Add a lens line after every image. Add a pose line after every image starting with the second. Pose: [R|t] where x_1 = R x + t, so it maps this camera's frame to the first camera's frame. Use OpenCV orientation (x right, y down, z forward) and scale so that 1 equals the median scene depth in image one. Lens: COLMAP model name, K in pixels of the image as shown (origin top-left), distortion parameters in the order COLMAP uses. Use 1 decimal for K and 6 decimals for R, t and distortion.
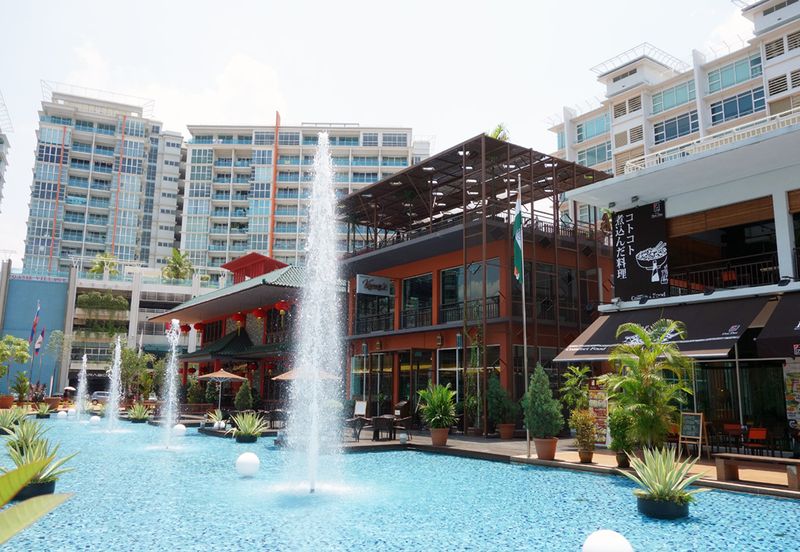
lens RADIAL K [[662.9, 0, 399.7], [0, 662.9, 271.5], [0, 0, 1]] dist [0.008759, -0.004482]
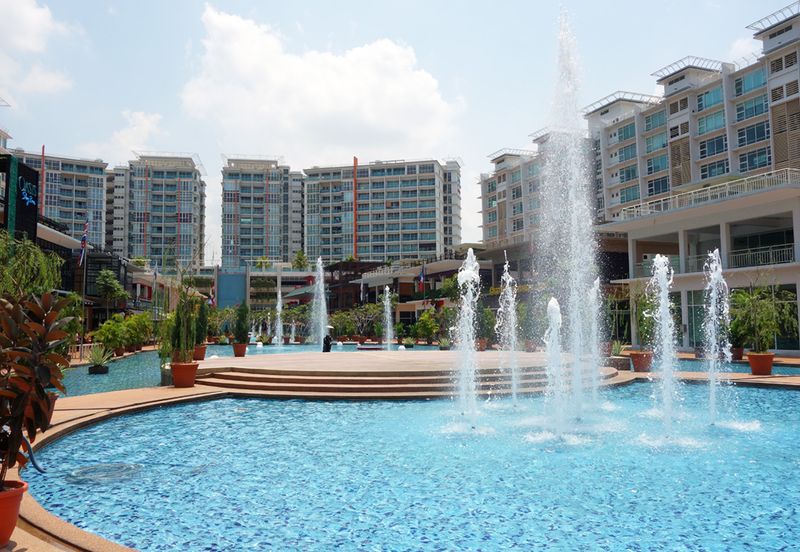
lens RADIAL K [[662.9, 0, 400.5], [0, 662.9, 275.9], [0, 0, 1]] dist [0.008759, -0.004482]
pose [[0.971407, -0.040932, -0.233865, 0.301946], [0.065178, 0.993157, 0.096903, -0.104681], [0.228299, -0.109375, 0.967428, -0.593451]]
